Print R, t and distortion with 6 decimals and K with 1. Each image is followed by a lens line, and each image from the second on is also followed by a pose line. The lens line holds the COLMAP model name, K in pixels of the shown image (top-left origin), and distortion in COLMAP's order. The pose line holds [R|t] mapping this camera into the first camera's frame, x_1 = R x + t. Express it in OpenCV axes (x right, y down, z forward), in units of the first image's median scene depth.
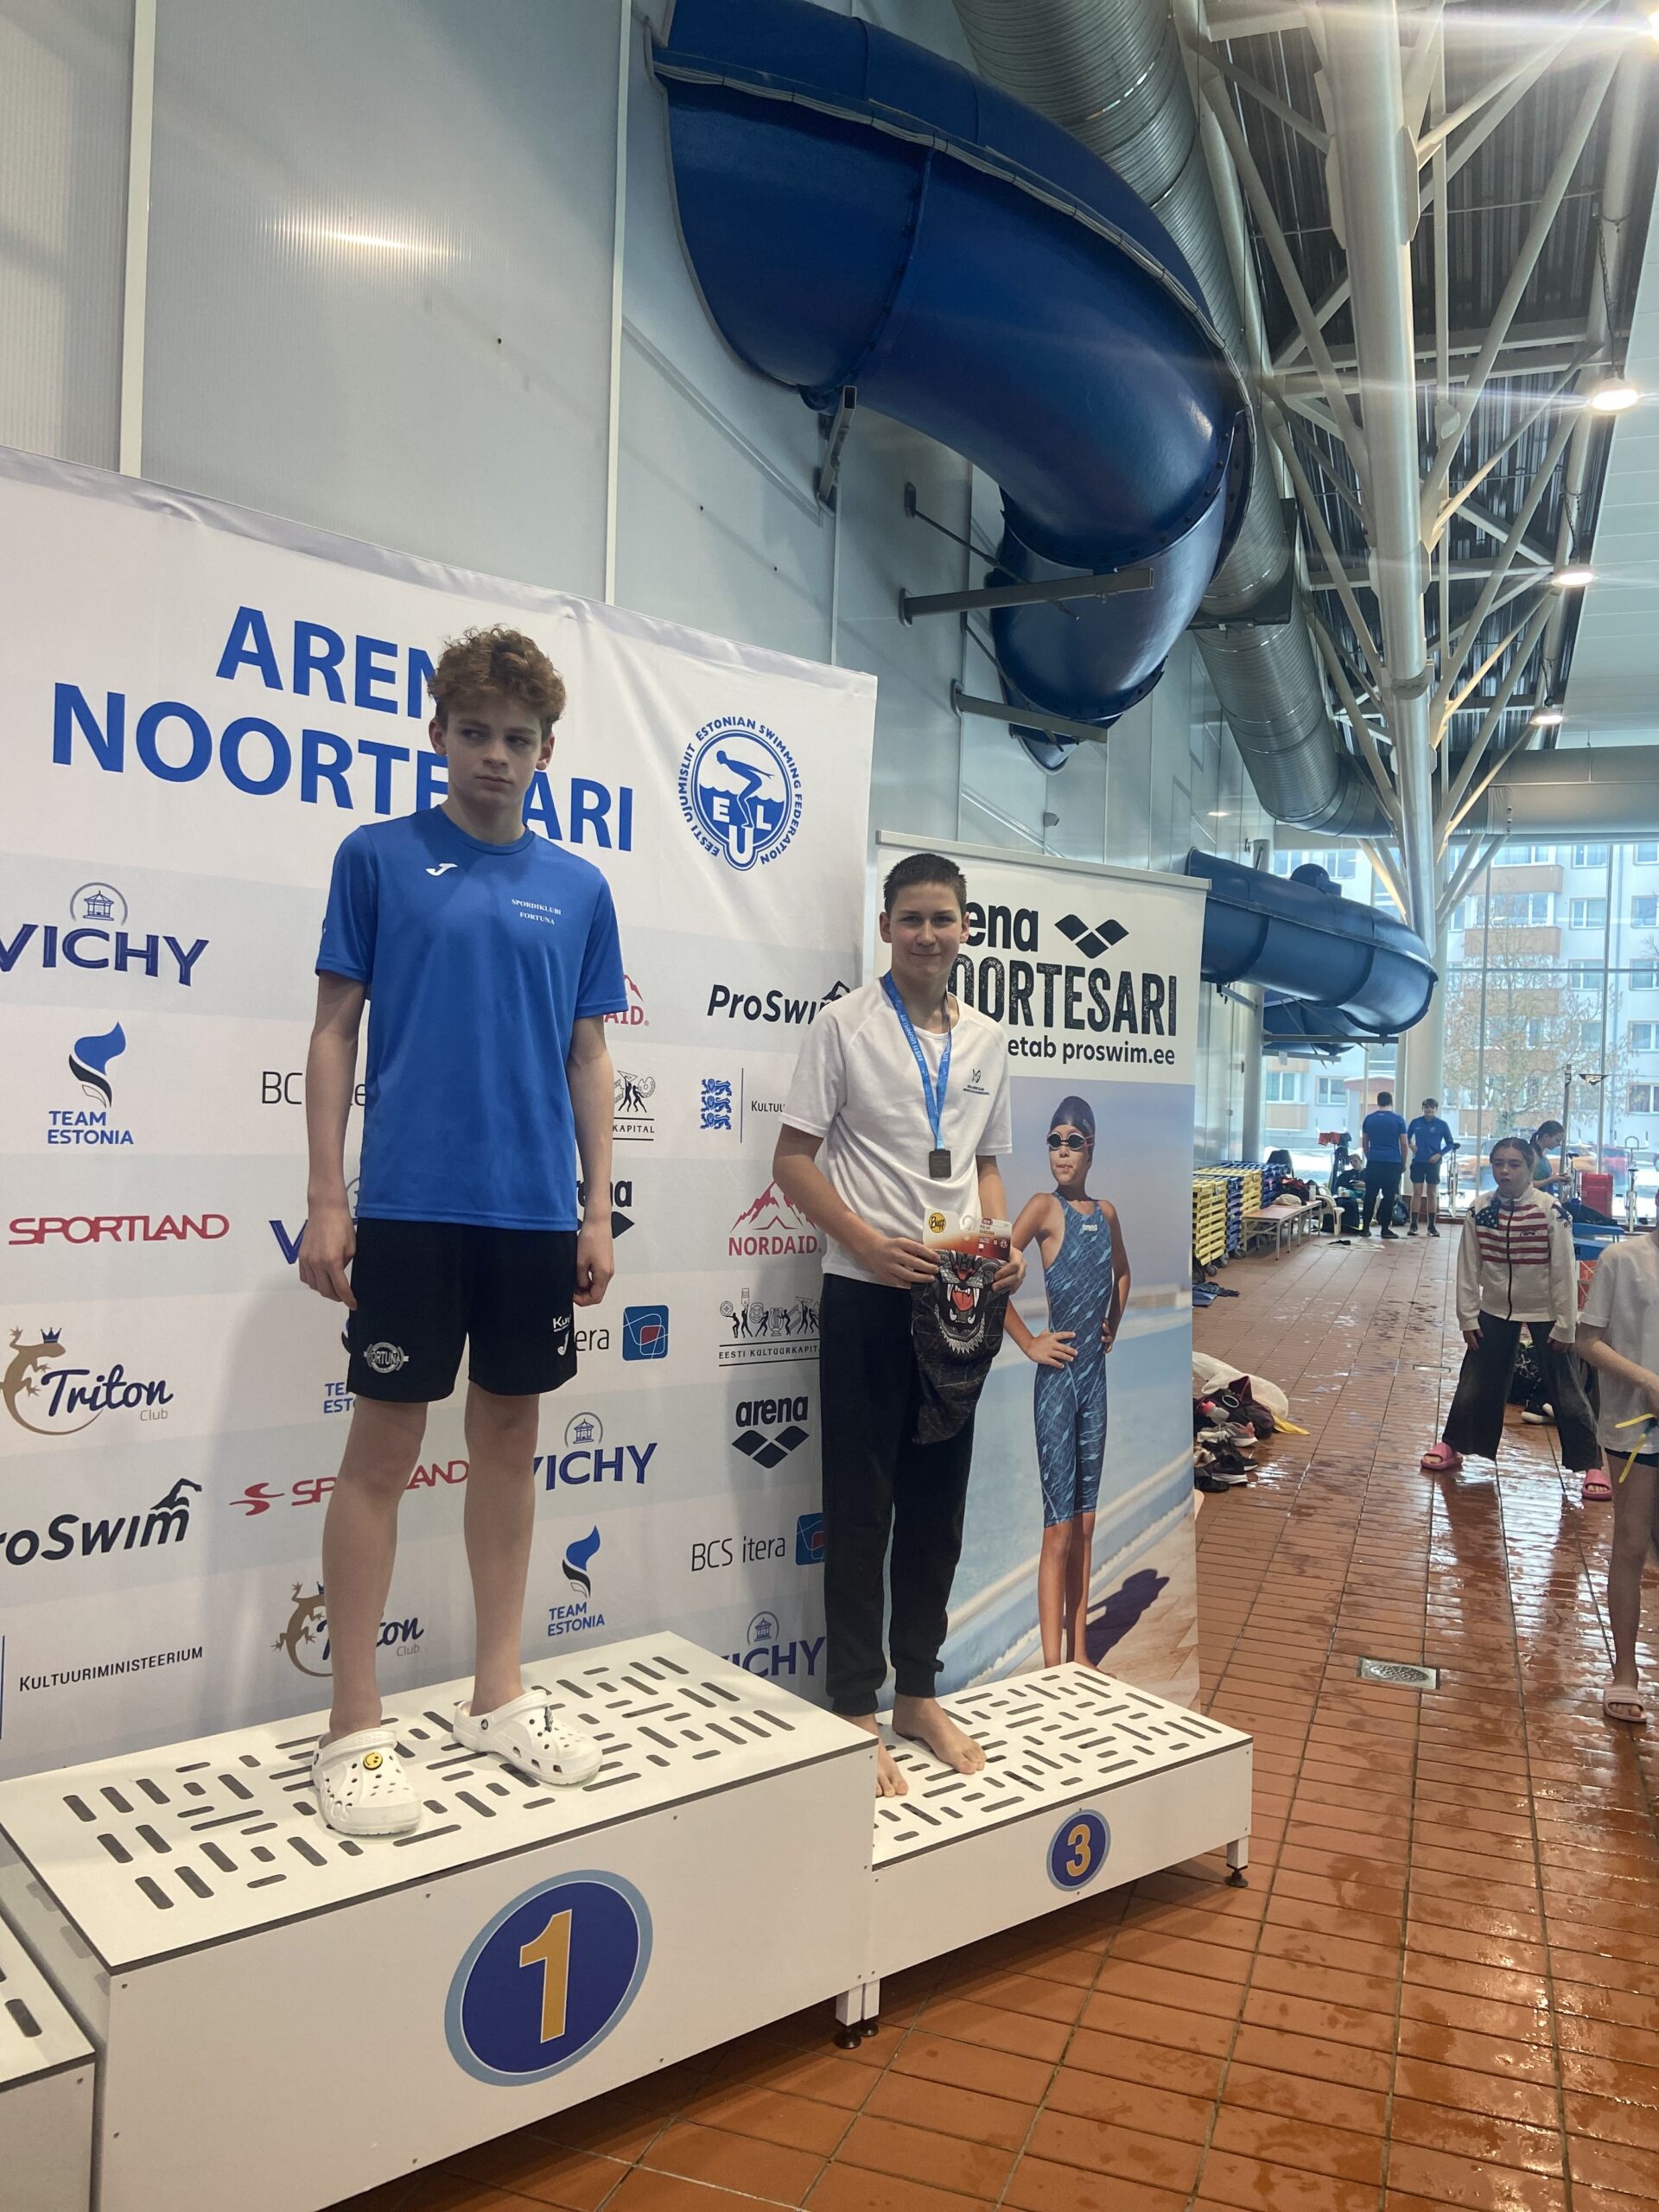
lens RADIAL K [[1672.9, 0, 854.8], [0, 1672.9, 1070.0], [0, 0, 1]] dist [0.111070, -0.153532]
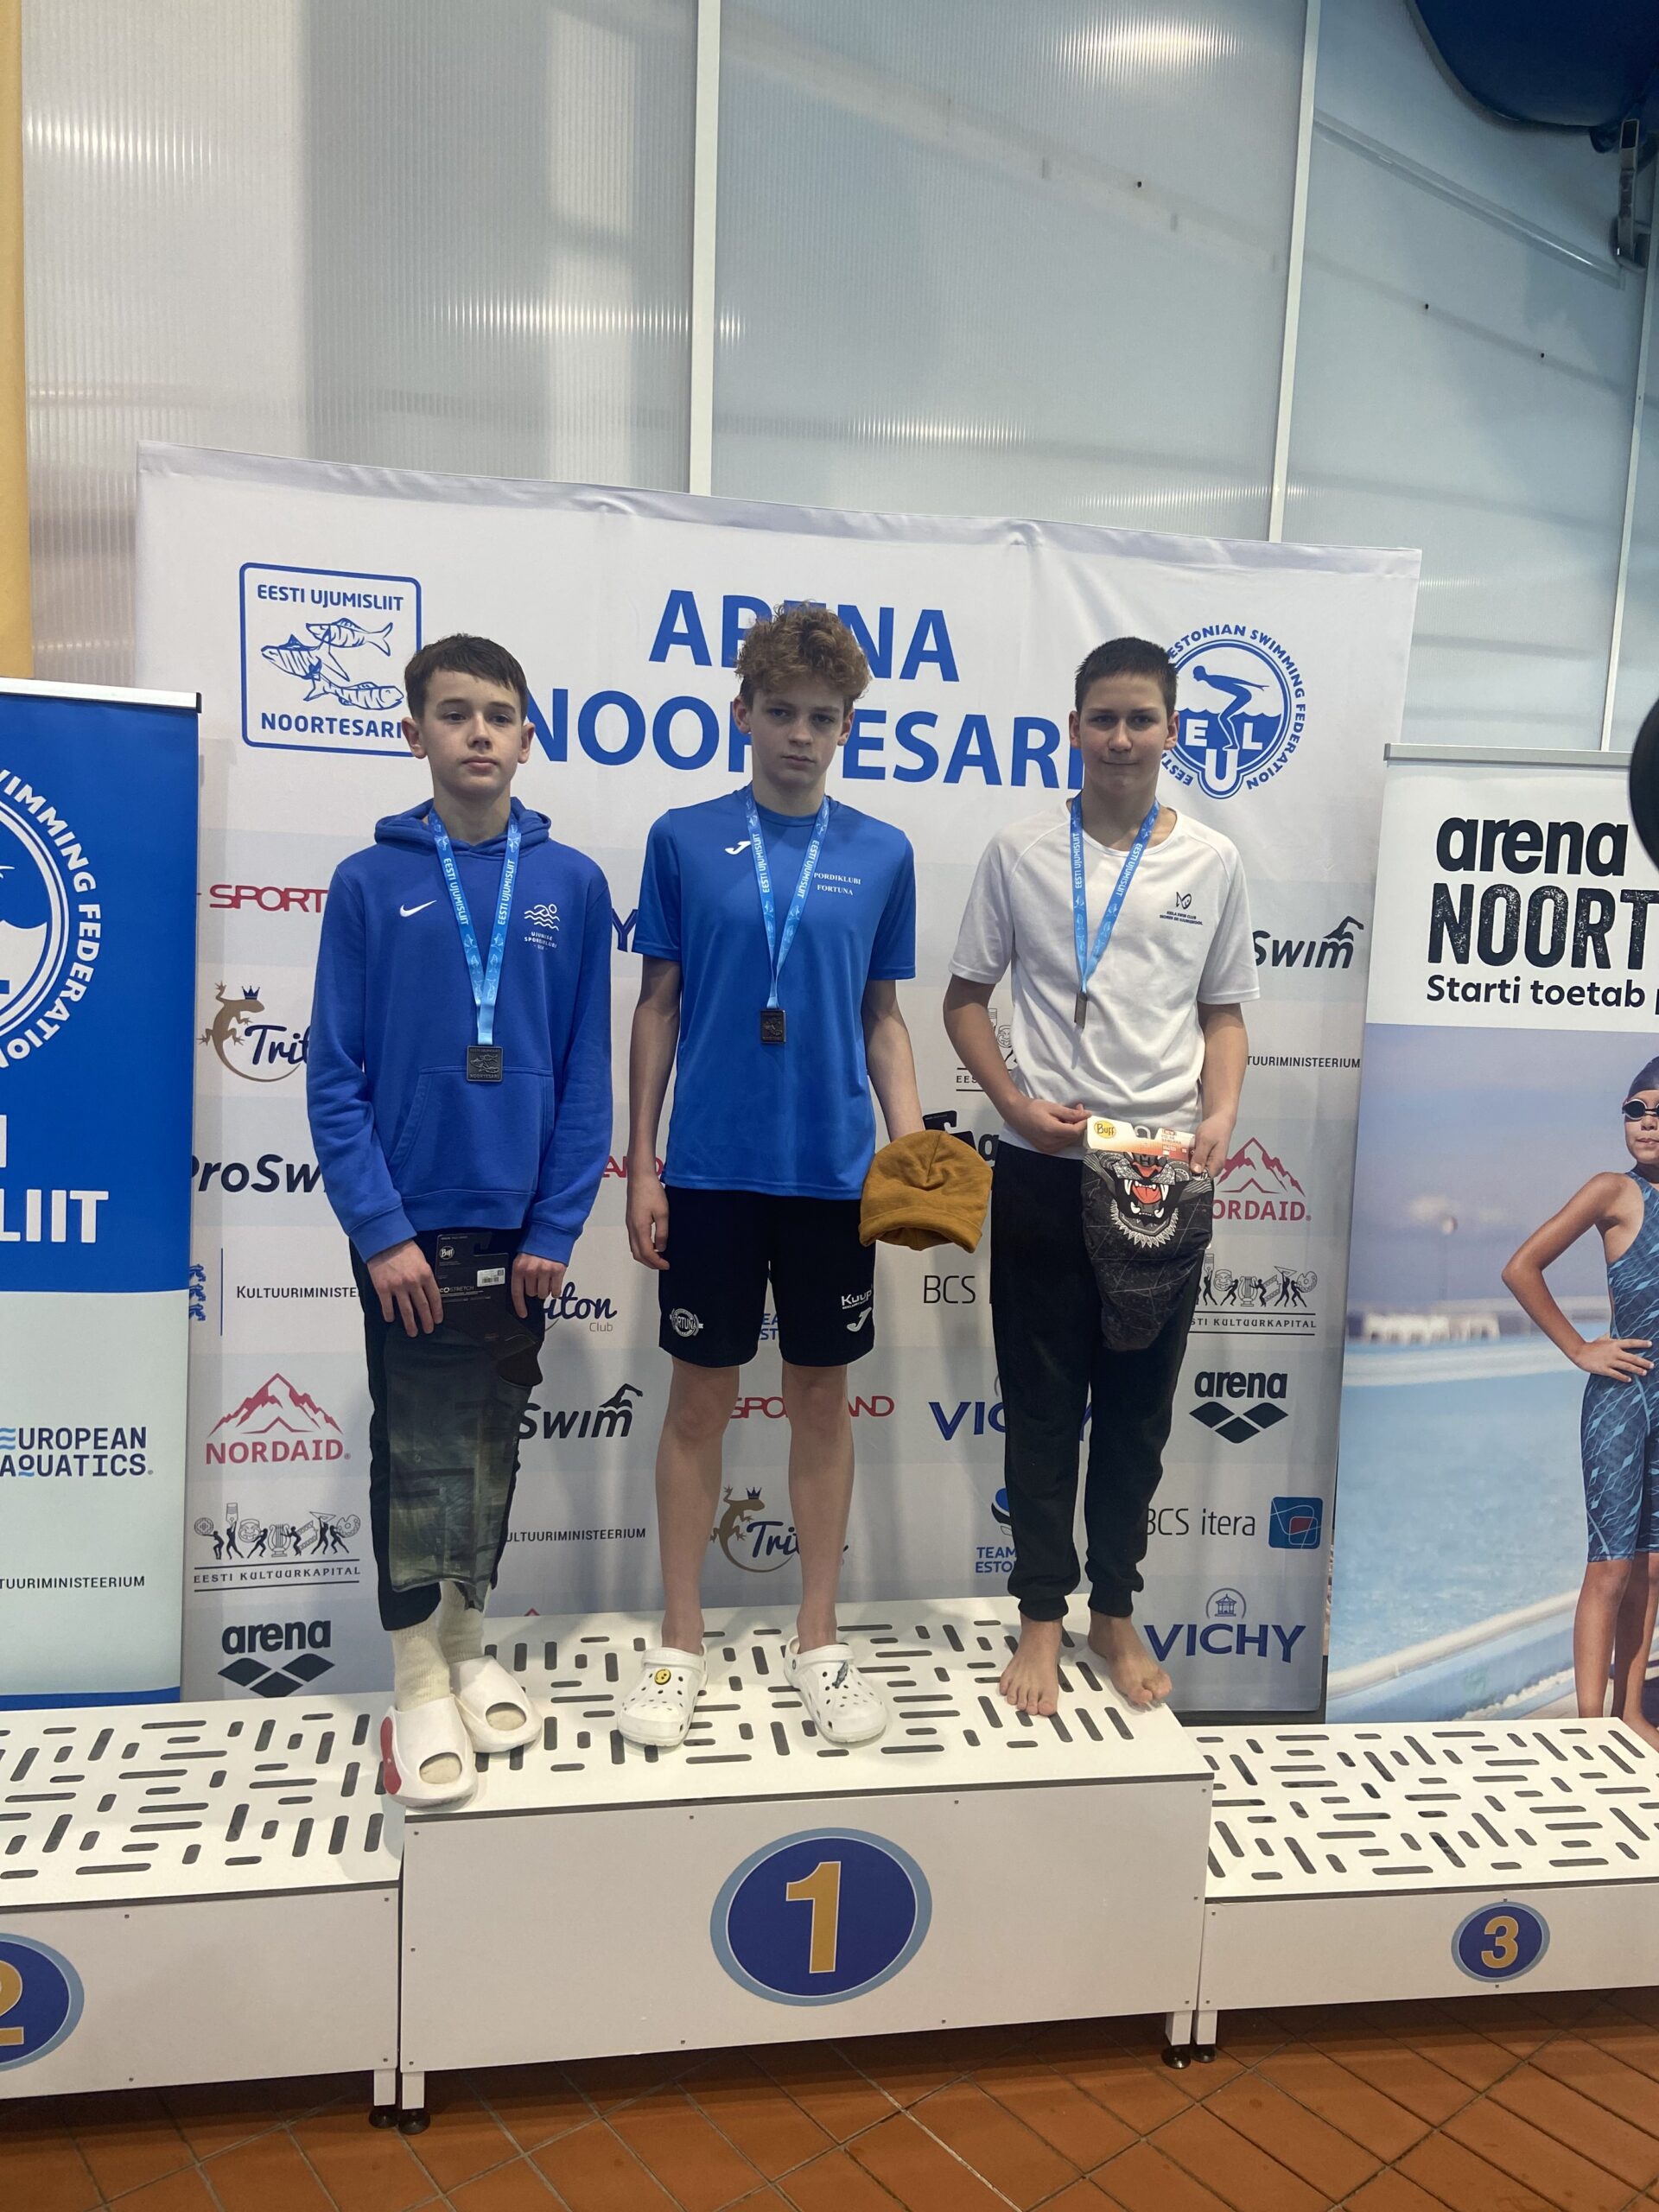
lens RADIAL K [[1672.9, 0, 854.8], [0, 1672.9, 1070.0], [0, 0, 1]] dist [0.111070, -0.153532]
pose [[0.850808, 0.061236, -0.521896, 0.246203], [0.000719, 0.993050, 0.117690, -0.080510], [0.525476, -0.100507, 0.844851, 0.114123]]
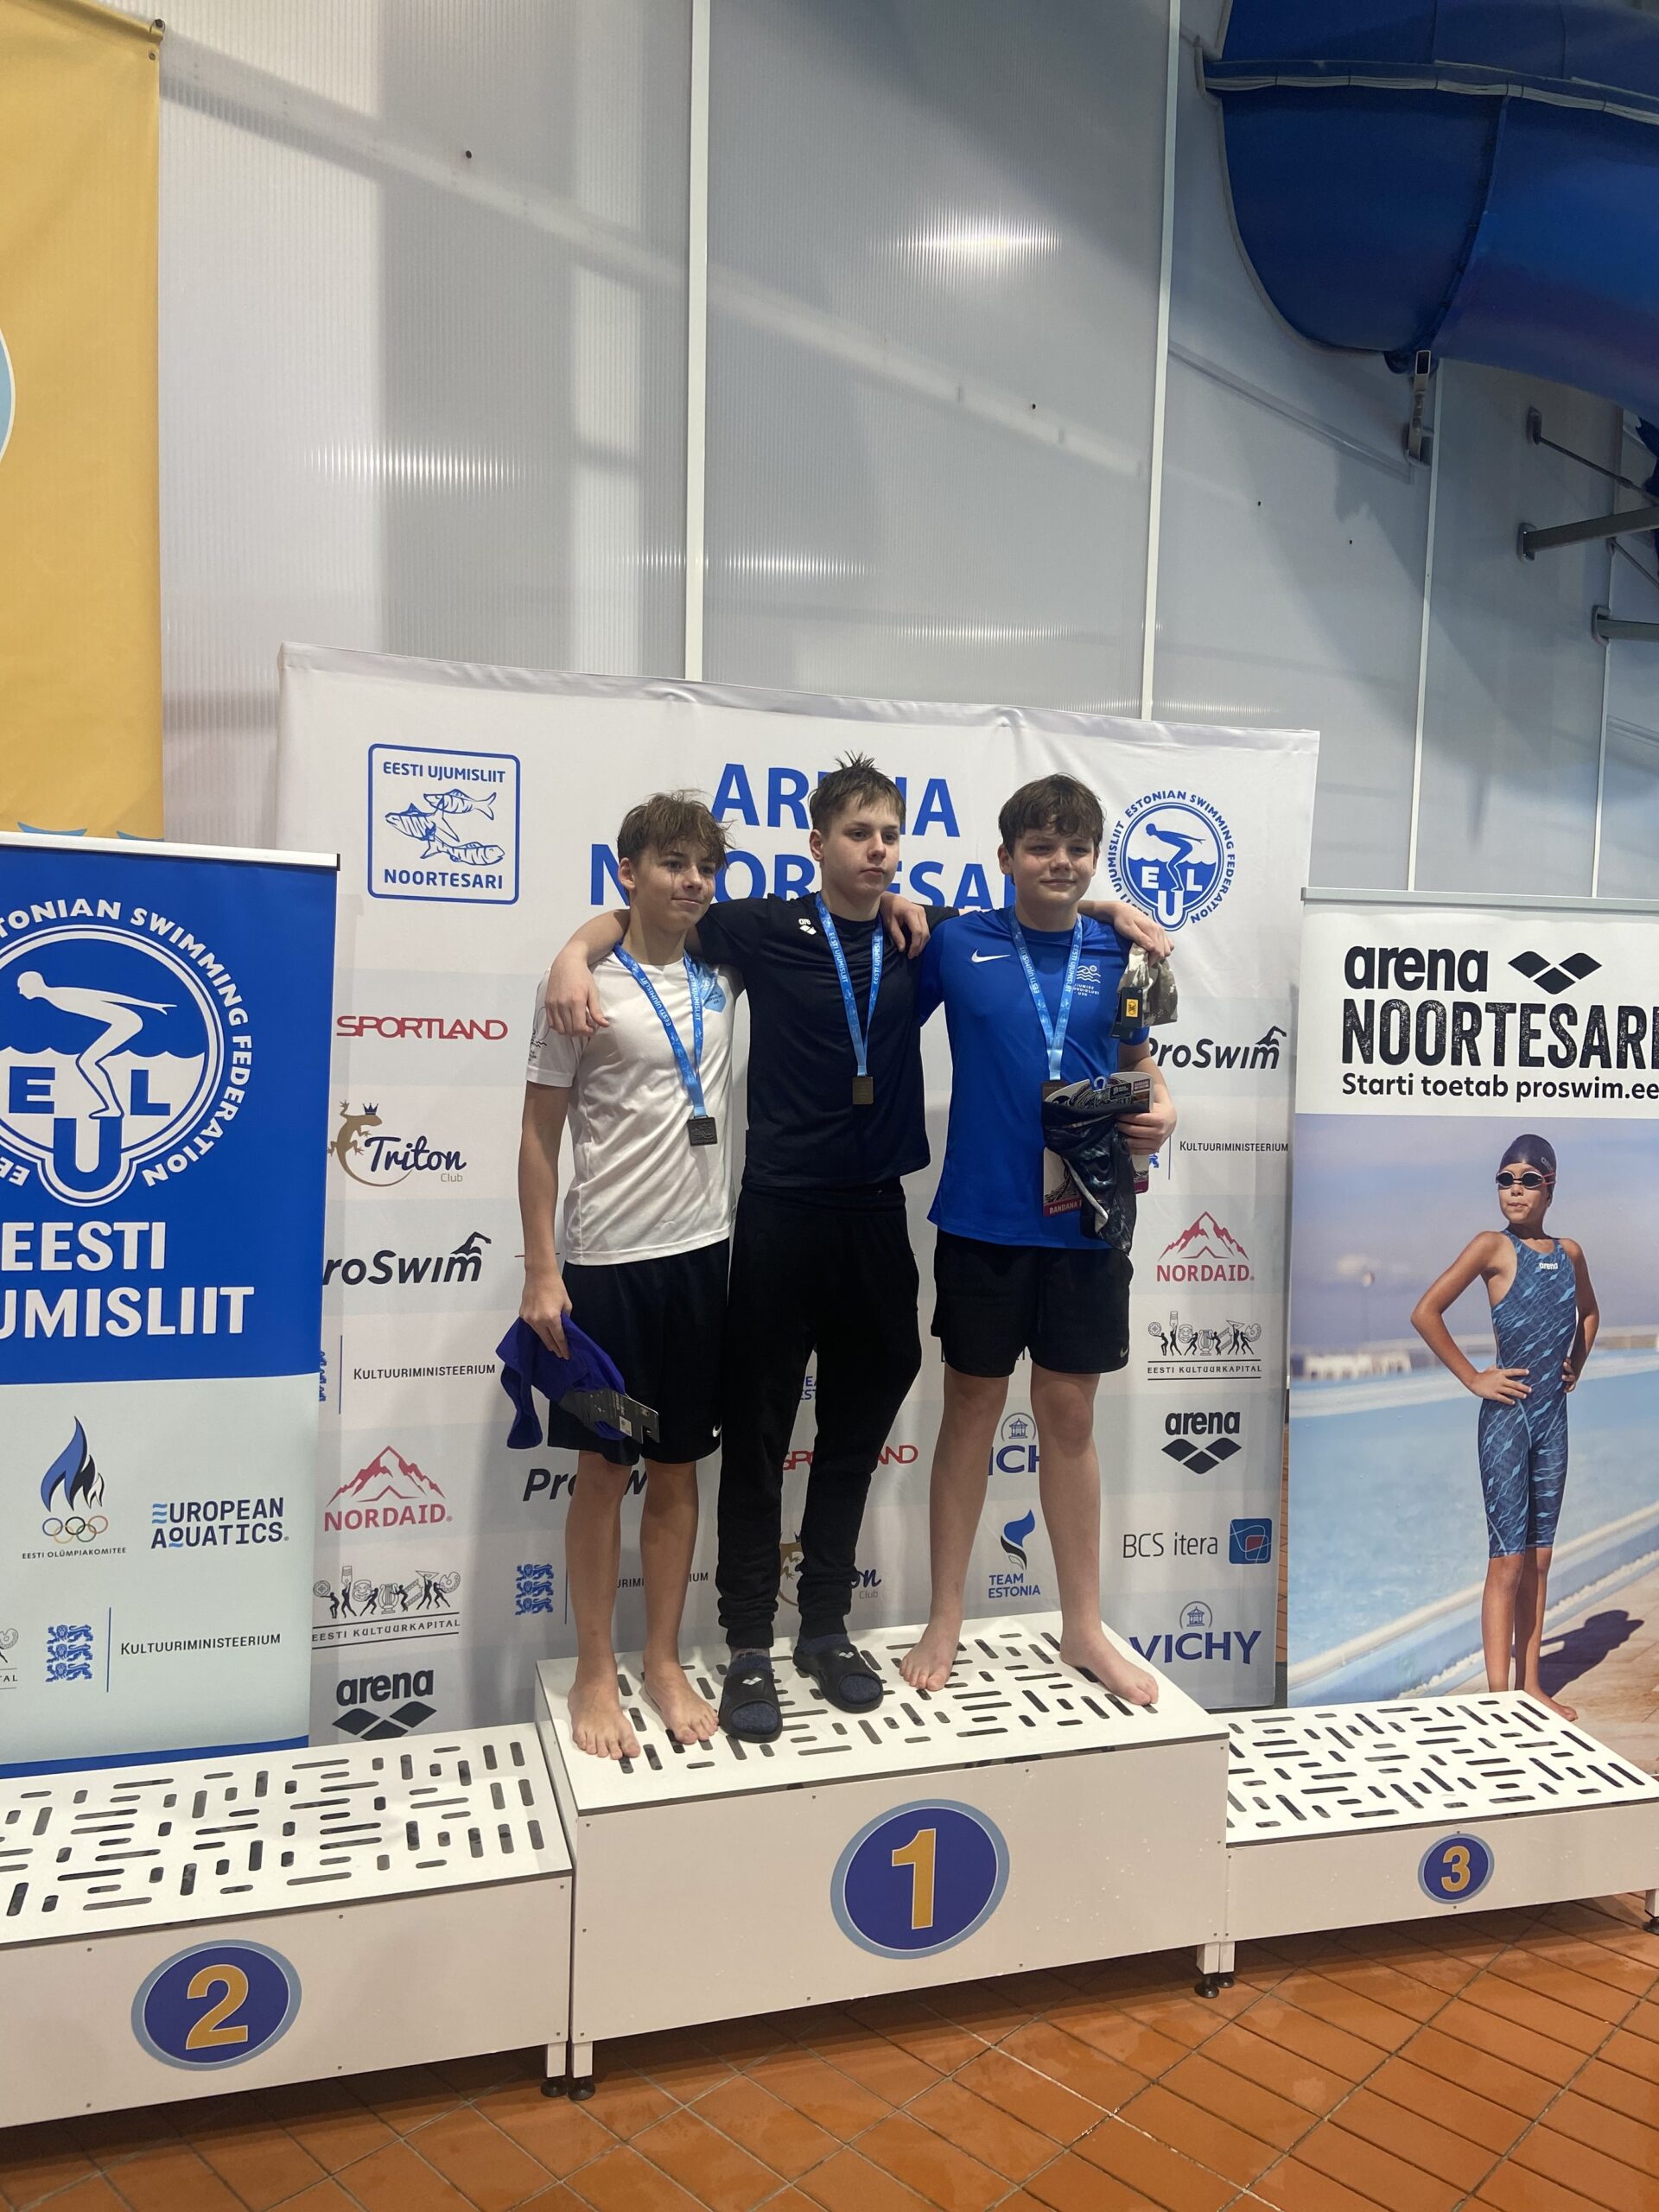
lens RADIAL K [[1726.9, 0, 853.2], [0, 1726.9, 1040.8], [0, 0, 1]] dist [0.077326, -0.076817]
pose [[0.911961, 0.005427, -0.410241, 0.206973], [0.012545, 0.999076, 0.041105, -0.096037], [0.410085, -0.042633, 0.911050, -0.118061]]
